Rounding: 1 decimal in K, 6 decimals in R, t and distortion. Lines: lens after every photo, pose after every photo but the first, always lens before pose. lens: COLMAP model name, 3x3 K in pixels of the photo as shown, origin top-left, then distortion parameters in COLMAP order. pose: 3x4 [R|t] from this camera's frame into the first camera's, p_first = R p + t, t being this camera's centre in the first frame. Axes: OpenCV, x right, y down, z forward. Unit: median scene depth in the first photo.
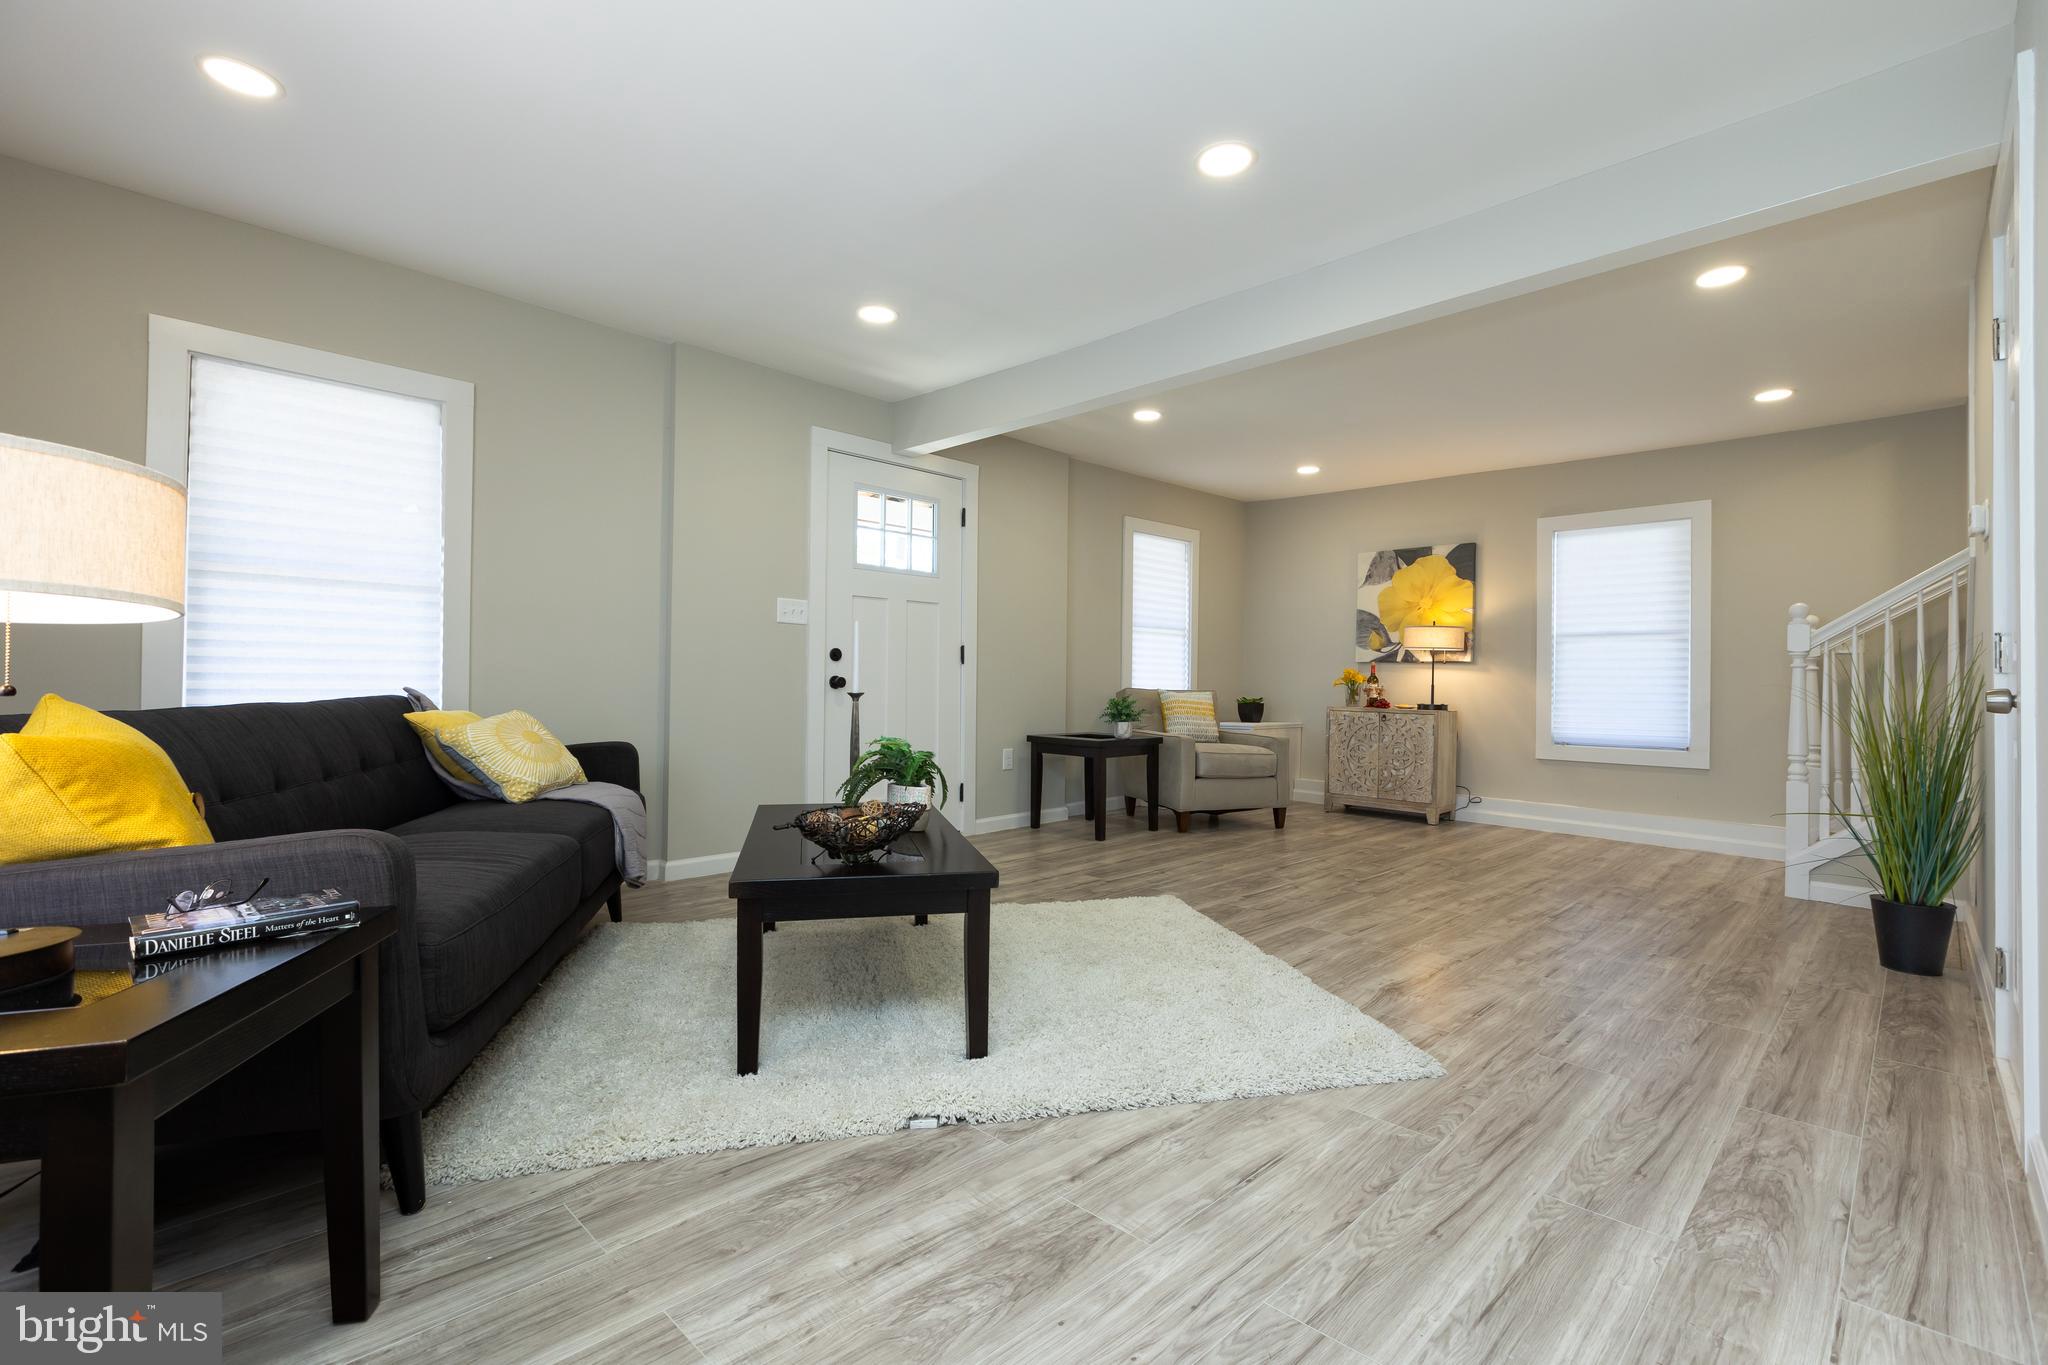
lens RADIAL K [[914.9, 0, 995.3], [0, 914.9, 670.3], [0, 0, 1]] dist [-0.004328, -0.001315]
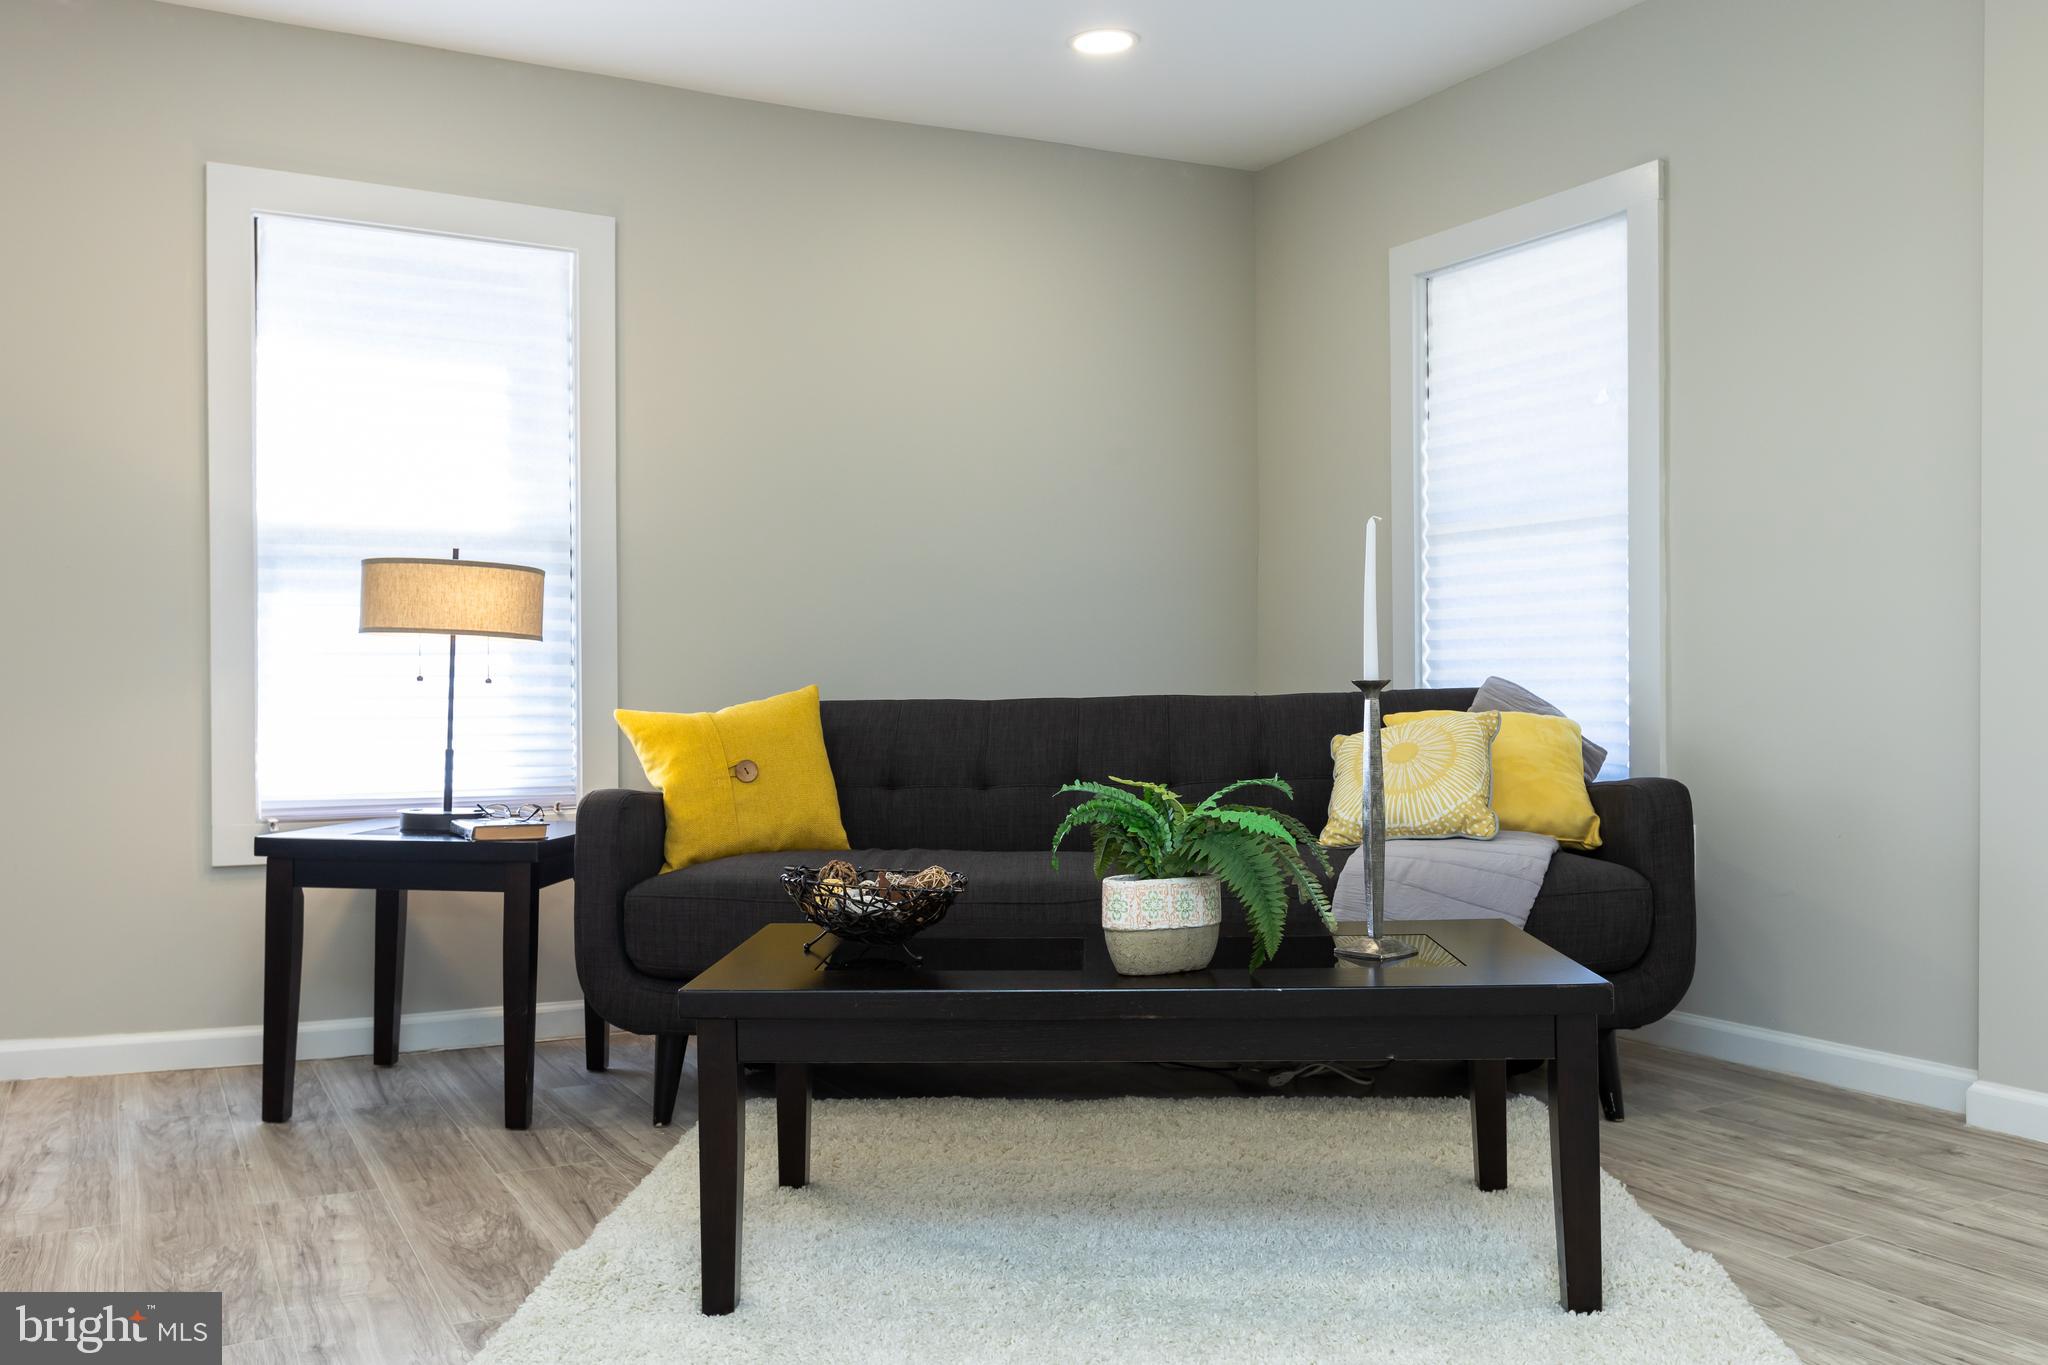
lens RADIAL K [[1629.1, 0, 1051.1], [0, 1629.1, 701.5], [0, 0, 1]] dist [-0.016094, -0.008857]
pose [[-0.237541, 0.006089, -0.971358, 0.348257], [0.020144, 0.999796, 0.001341, 0.016811], [0.971169, -0.019248, -0.237616, 0.560124]]
